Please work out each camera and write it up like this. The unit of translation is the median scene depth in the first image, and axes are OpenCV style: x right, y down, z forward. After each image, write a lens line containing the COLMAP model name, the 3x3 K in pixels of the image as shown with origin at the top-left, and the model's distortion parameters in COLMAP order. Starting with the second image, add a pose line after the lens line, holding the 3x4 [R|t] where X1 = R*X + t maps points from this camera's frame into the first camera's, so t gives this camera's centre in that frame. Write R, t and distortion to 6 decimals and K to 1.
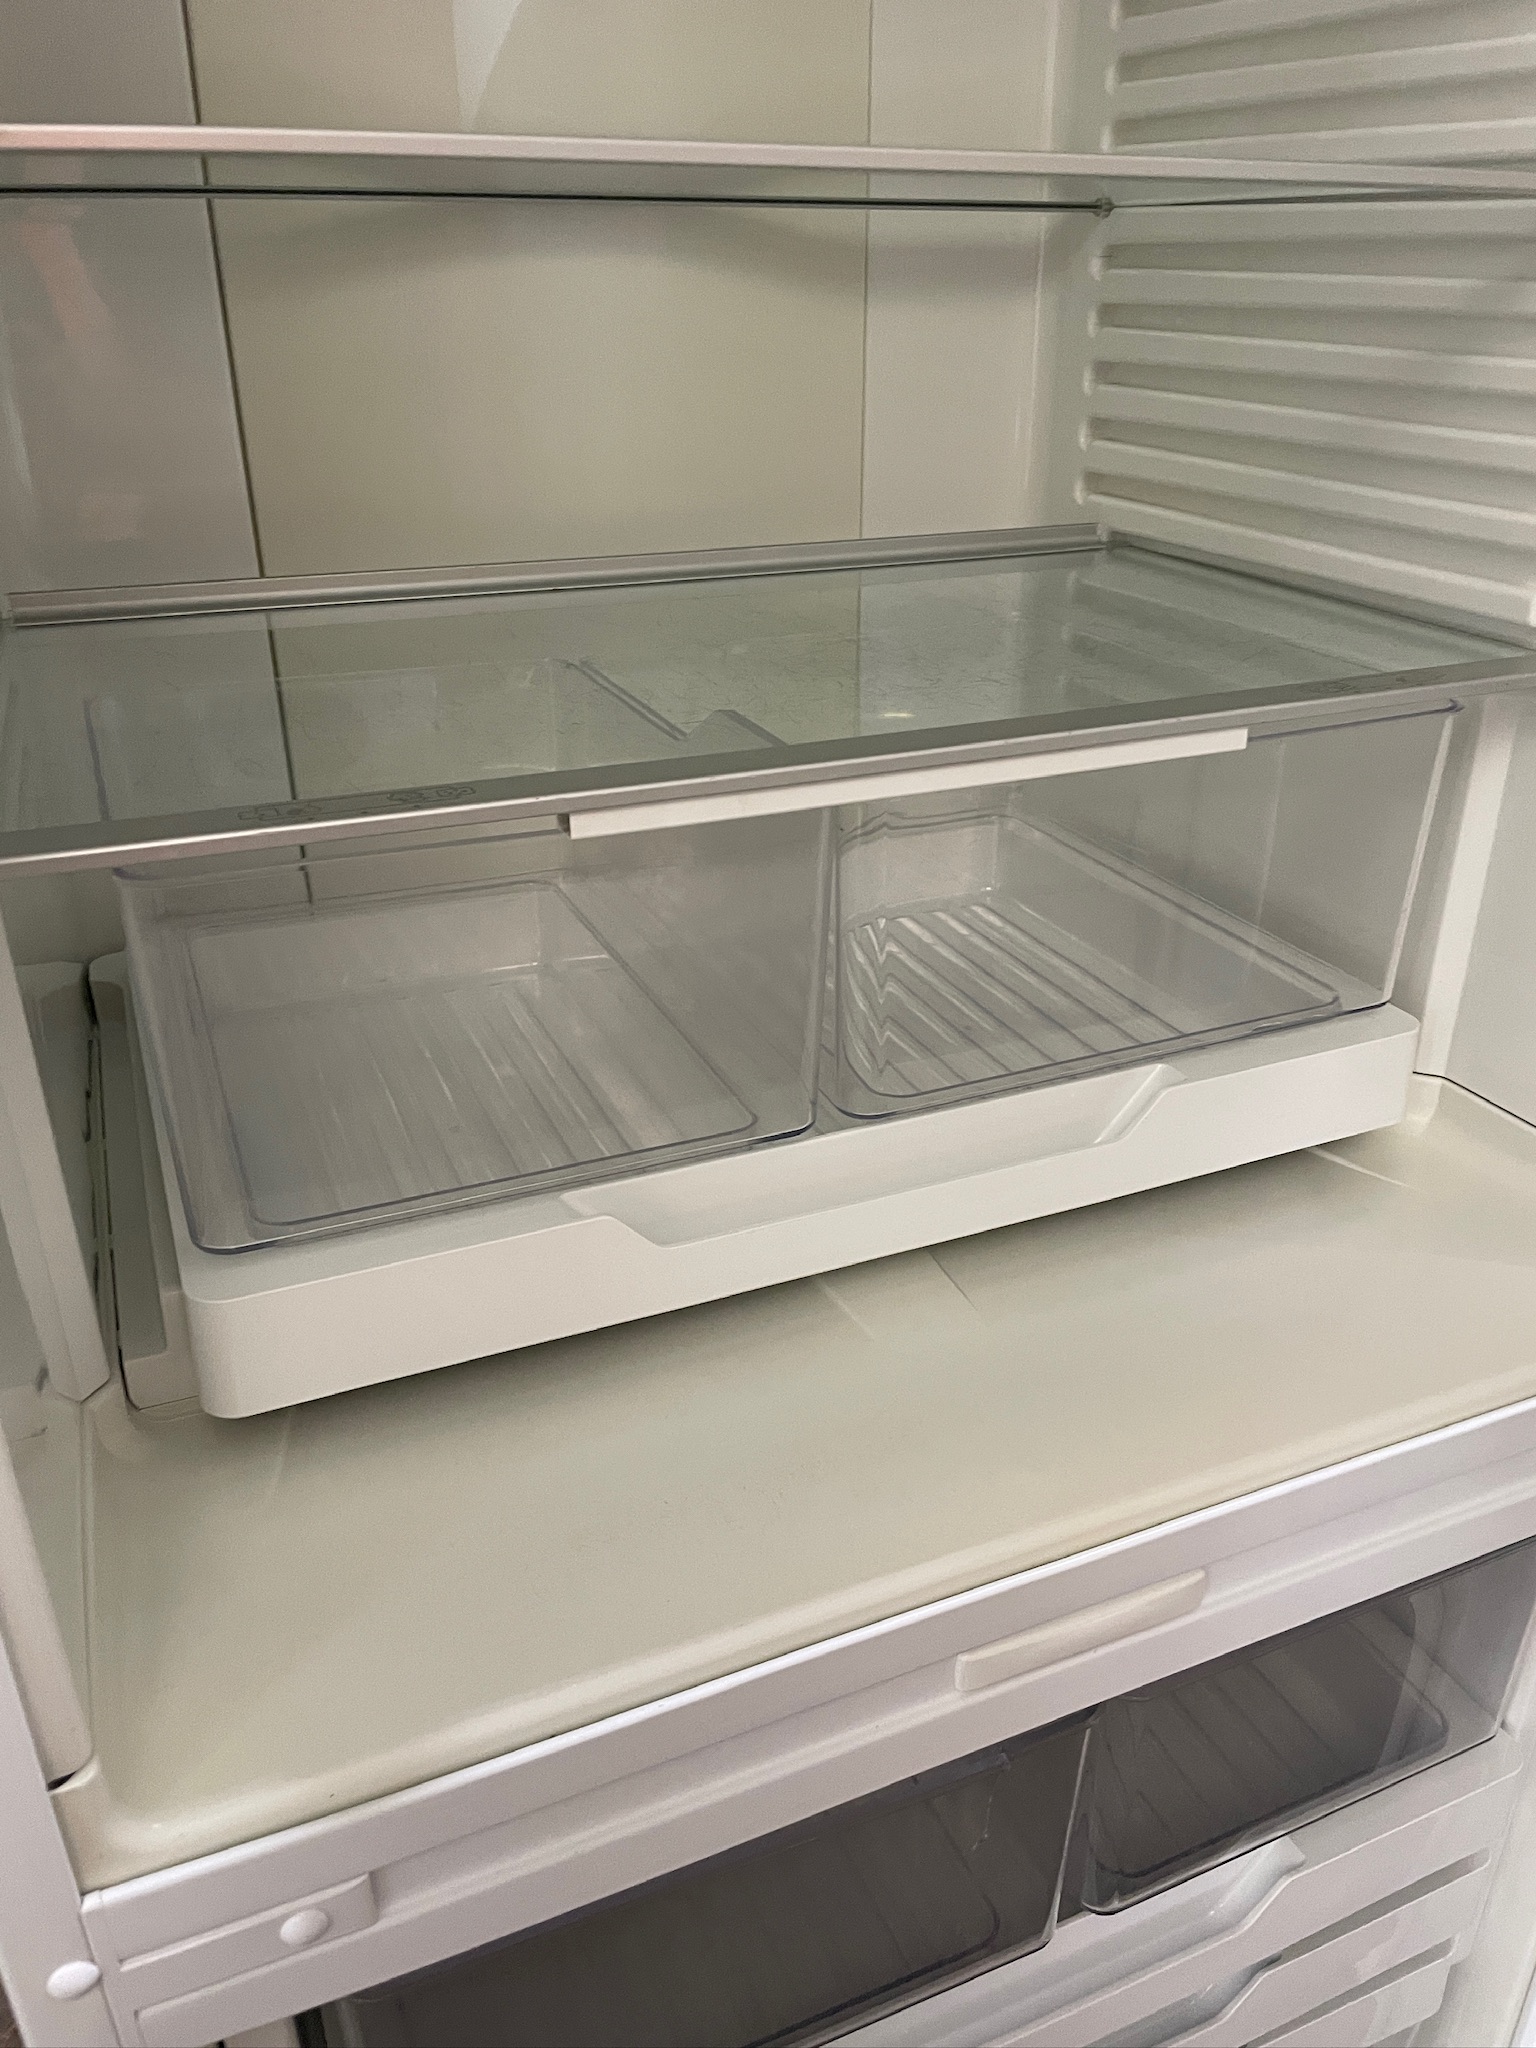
lens RADIAL K [[1560.8, 0, 762.7], [0, 1560.8, 1028.4], [0, 0, 1]] dist [0.077173, -0.121366]
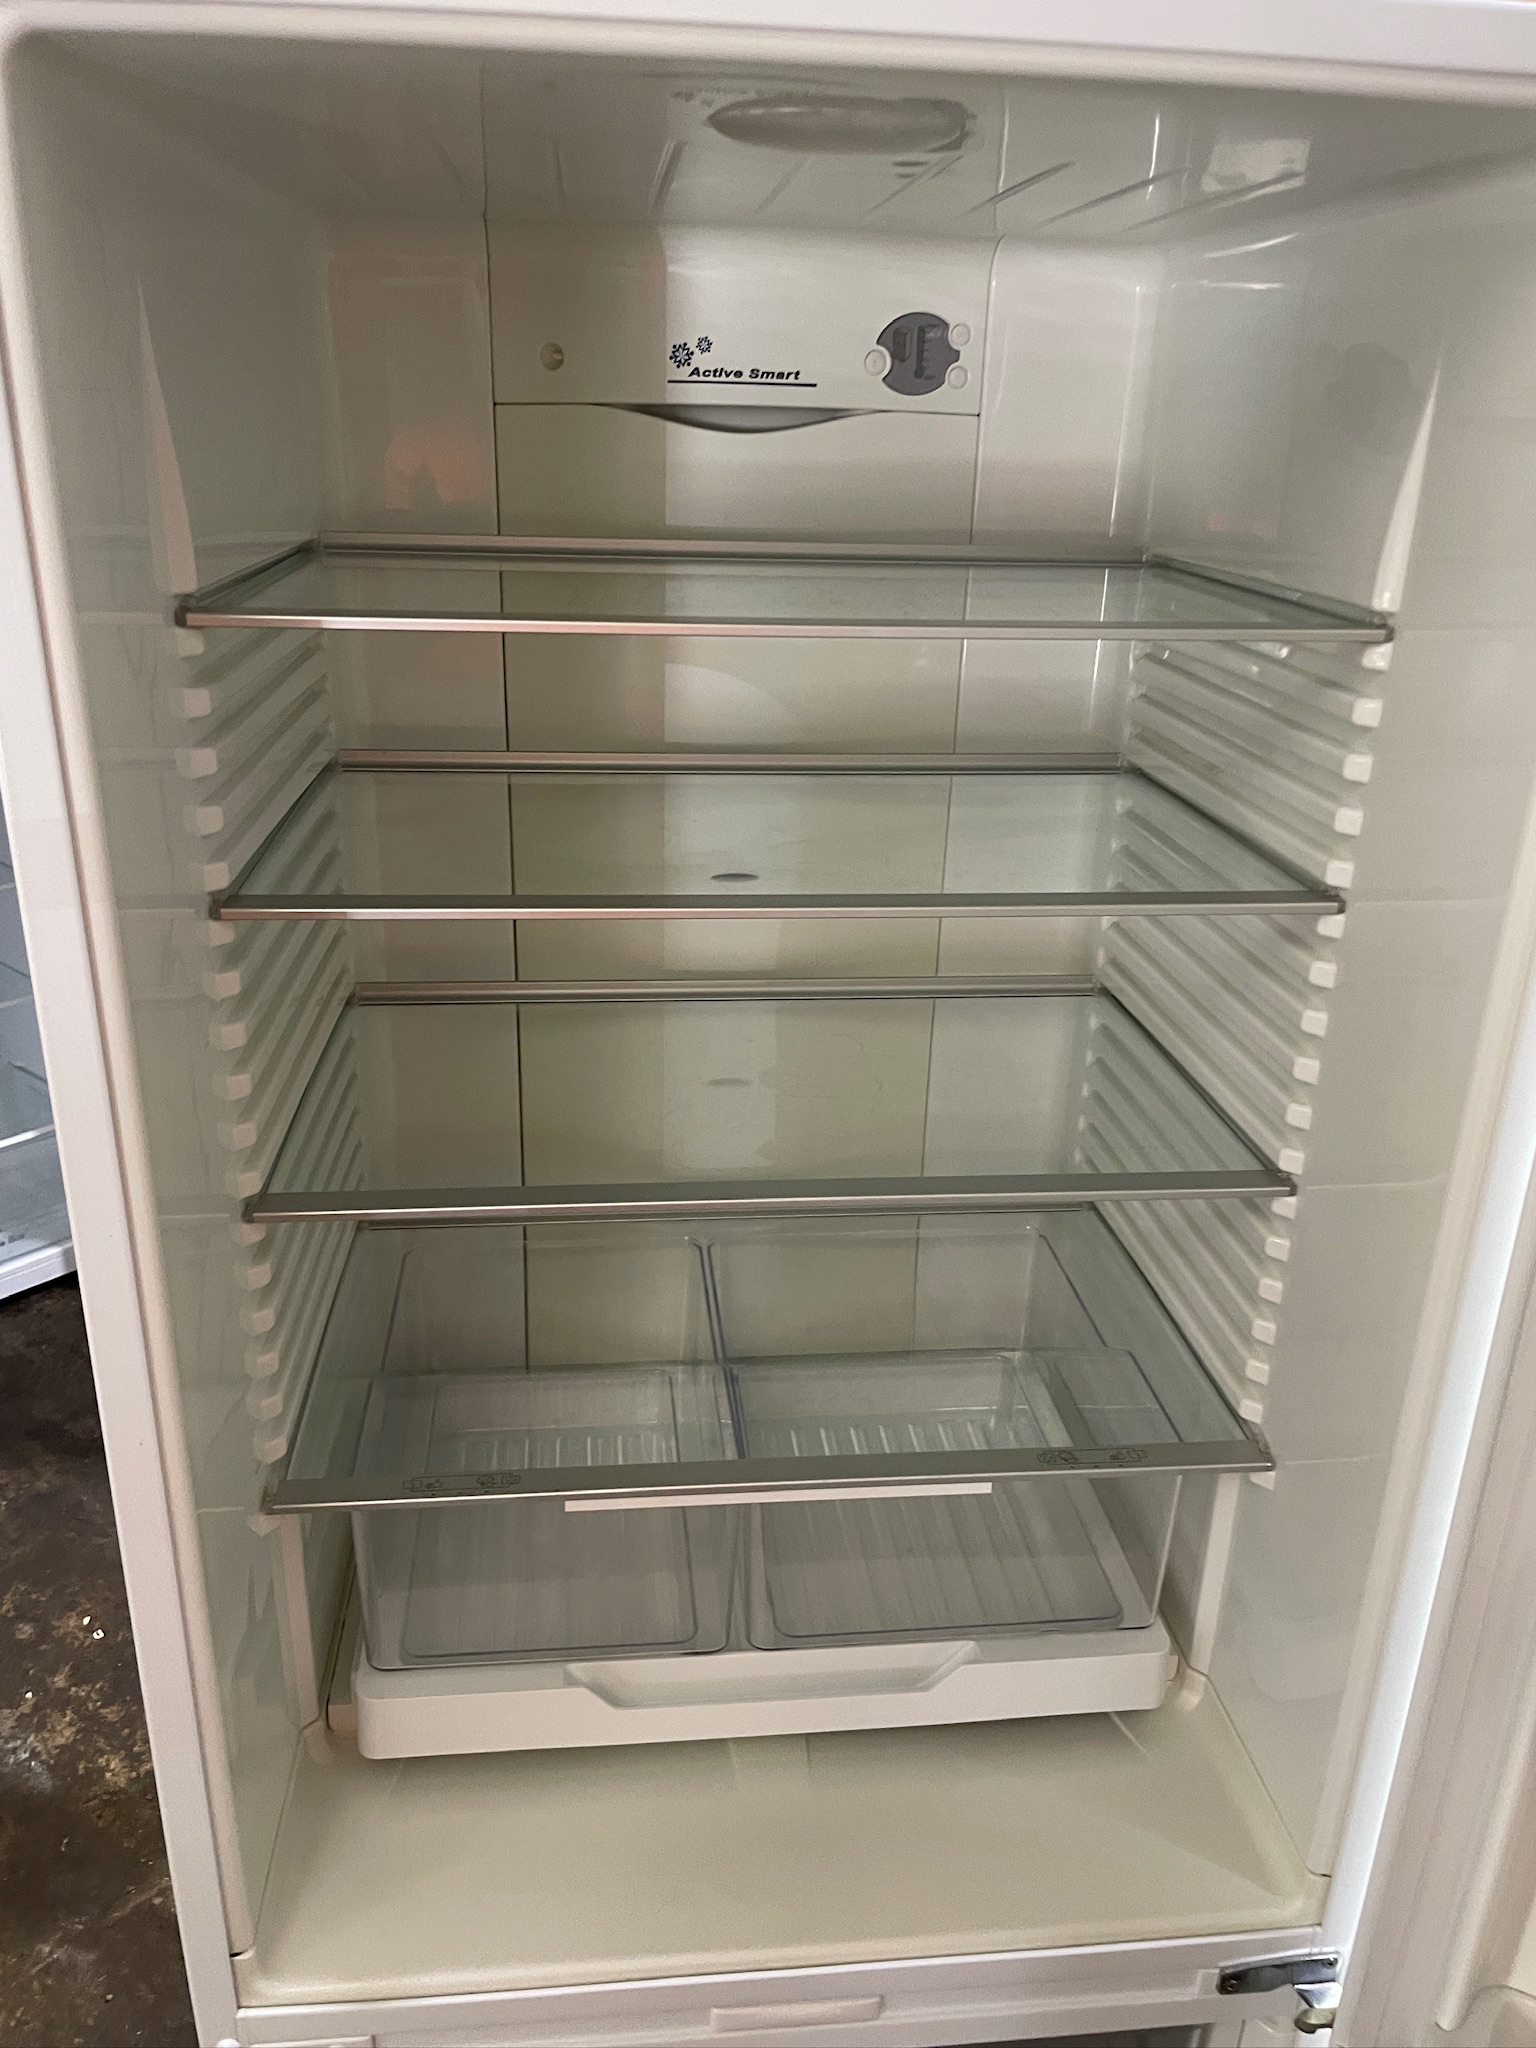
lens RADIAL K [[1537.3, 0, 742.6], [0, 1537.3, 1024.8], [0, 0, 1]] dist [0.066735, -0.116831]
pose [[0.953339, 0.128984, -0.272963, 0.474934], [-0.150386, 0.986871, -0.058904, -0.571862], [0.261782, 0.097205, 0.960220, -0.734099]]
